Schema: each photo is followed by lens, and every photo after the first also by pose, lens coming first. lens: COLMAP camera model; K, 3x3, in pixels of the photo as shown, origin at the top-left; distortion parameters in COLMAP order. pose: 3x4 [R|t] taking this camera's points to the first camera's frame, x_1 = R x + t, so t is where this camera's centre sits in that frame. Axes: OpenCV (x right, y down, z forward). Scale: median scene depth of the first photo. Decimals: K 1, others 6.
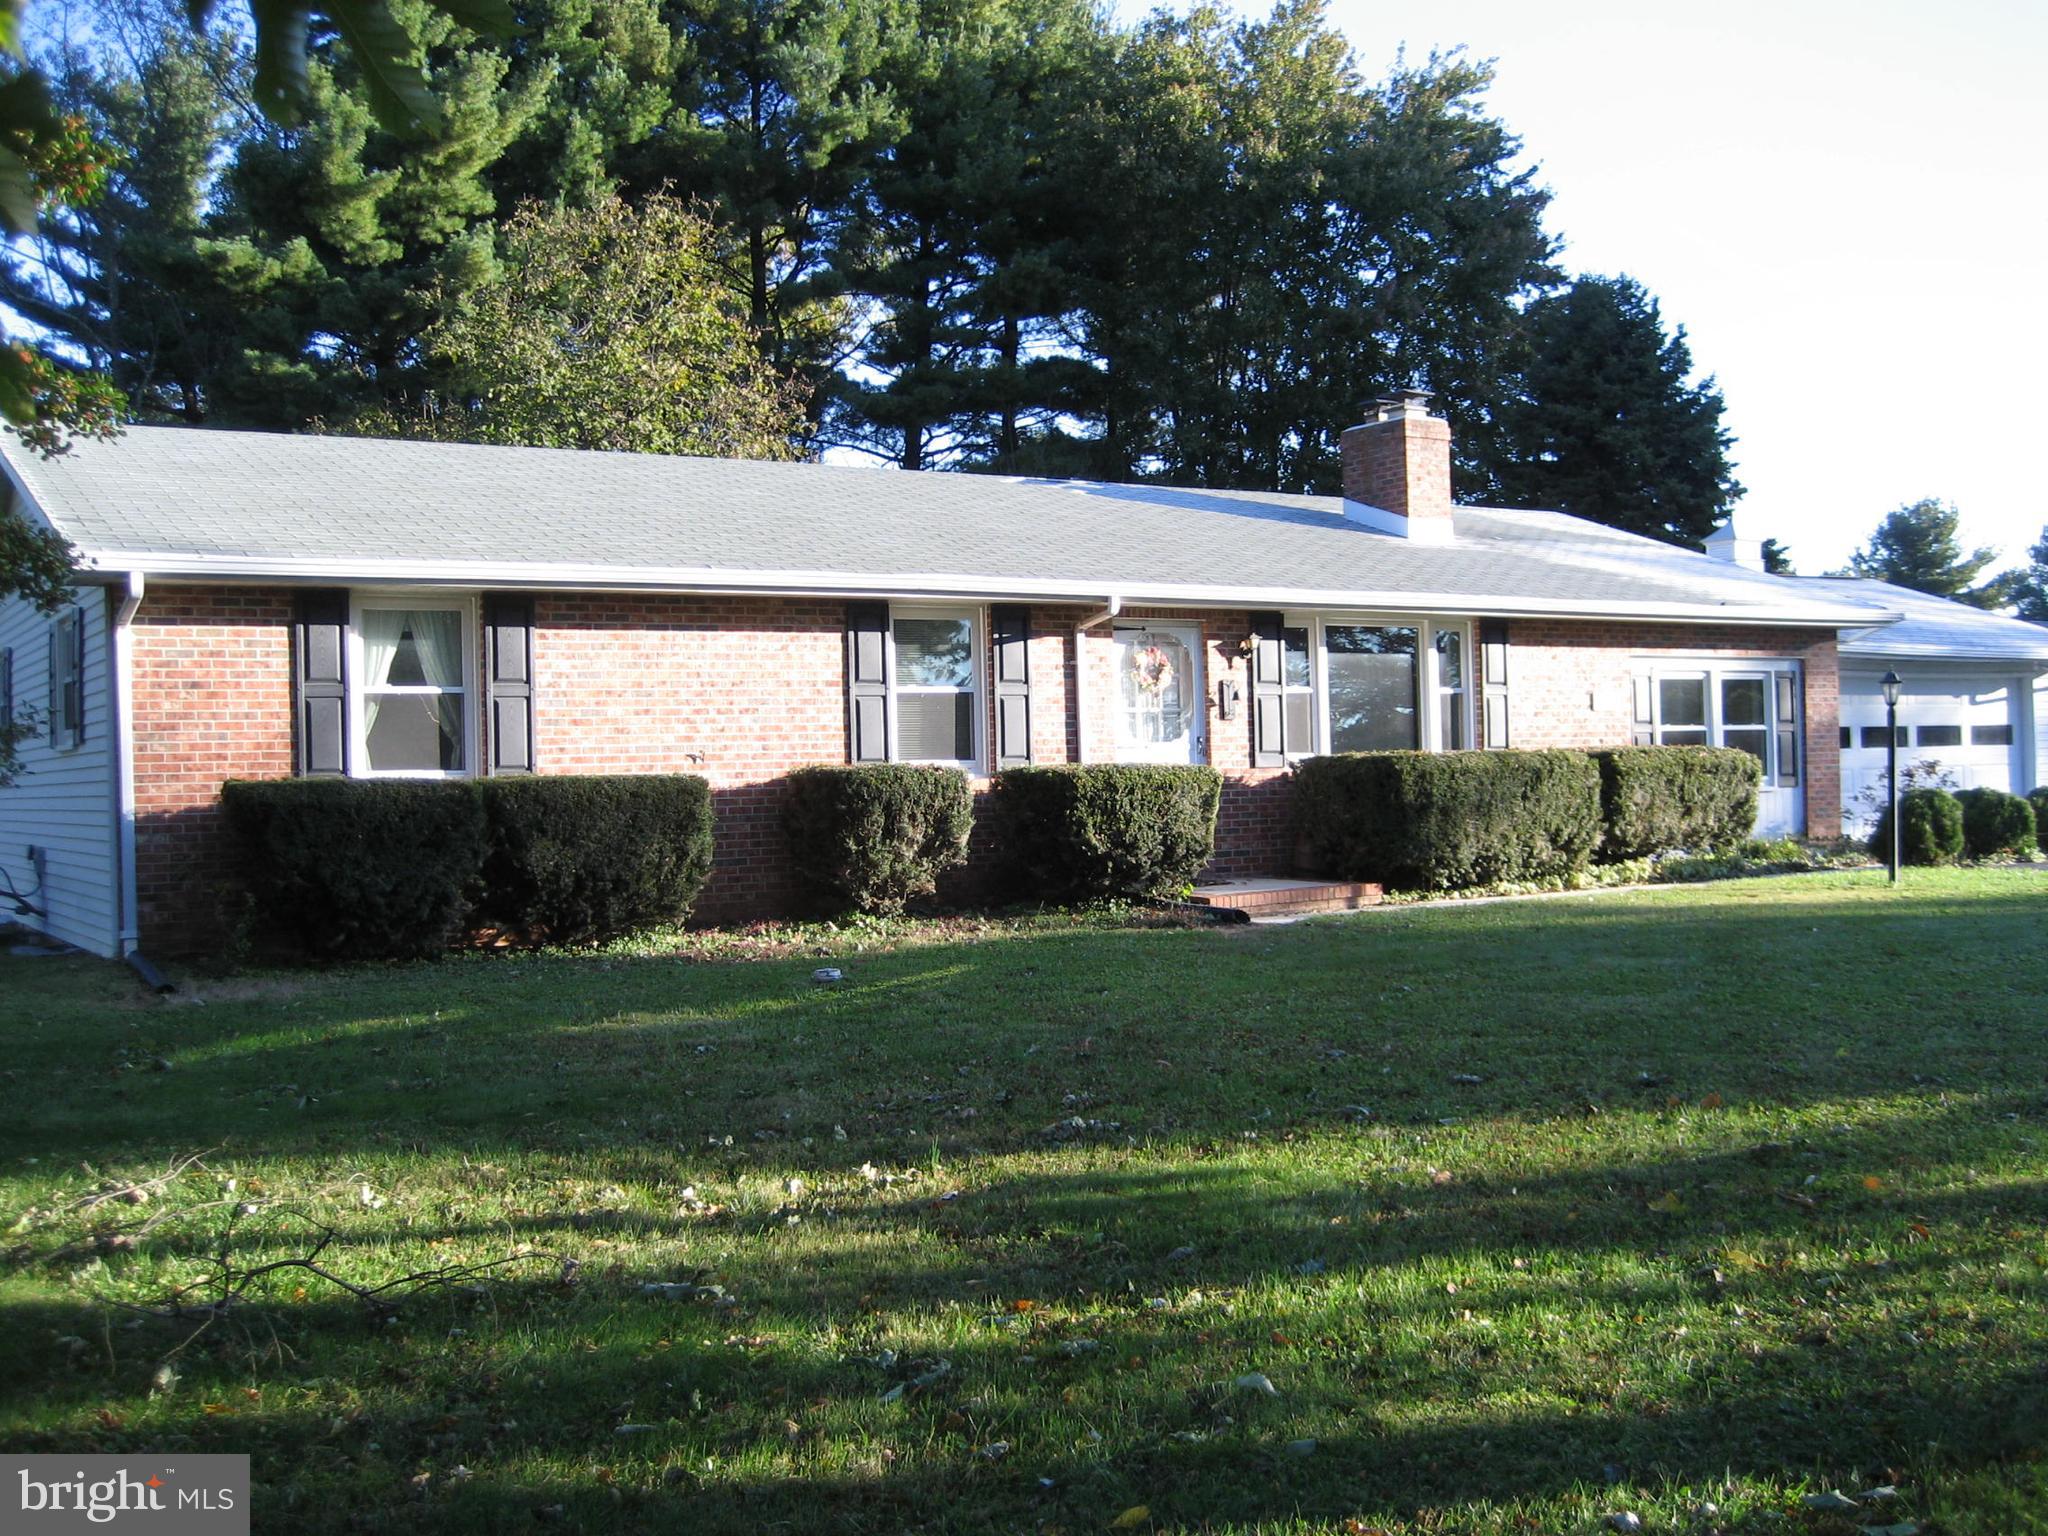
lens RADIAL K [[2139.5, 0, 1024.0], [0, 2139.5, 768.0], [0, 0, 1]] dist [-0.177116, 0.224619]
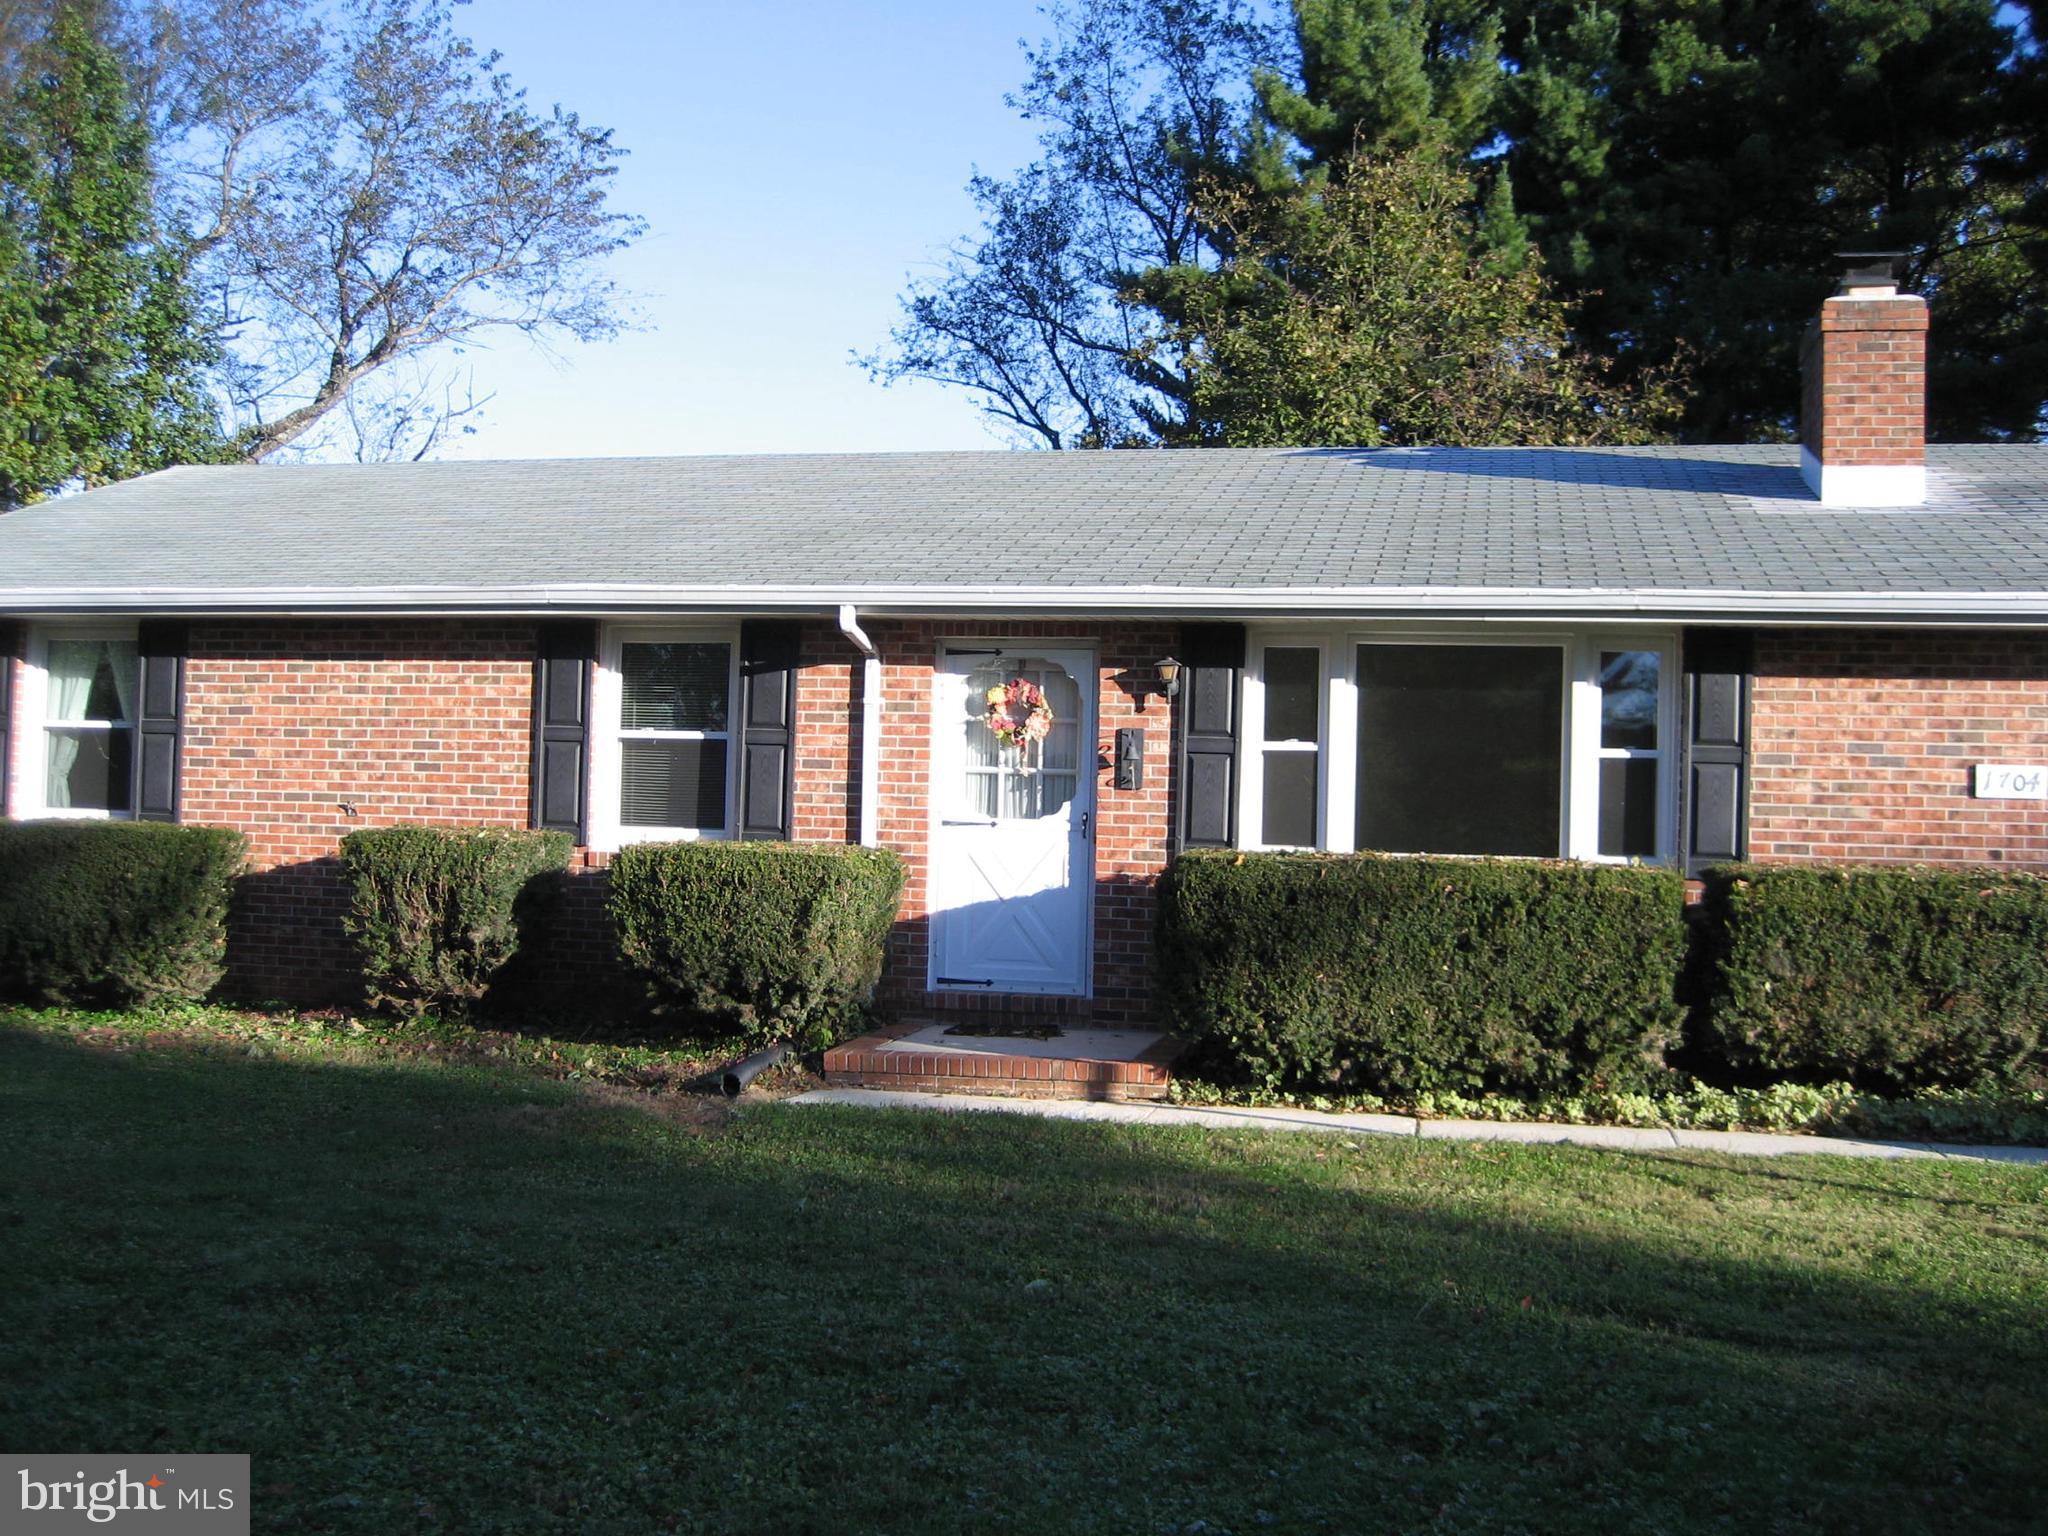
lens RADIAL K [[2139.5, 0, 1024.0], [0, 2139.5, 768.0], [0, 0, 1]] dist [-0.177116, 0.224619]
pose [[0.697470, 0.027325, -0.716092, 0.551885], [-0.042412, 0.999095, -0.003185, -0.026122], [0.715357, 0.032592, 0.697998, 0.526884]]
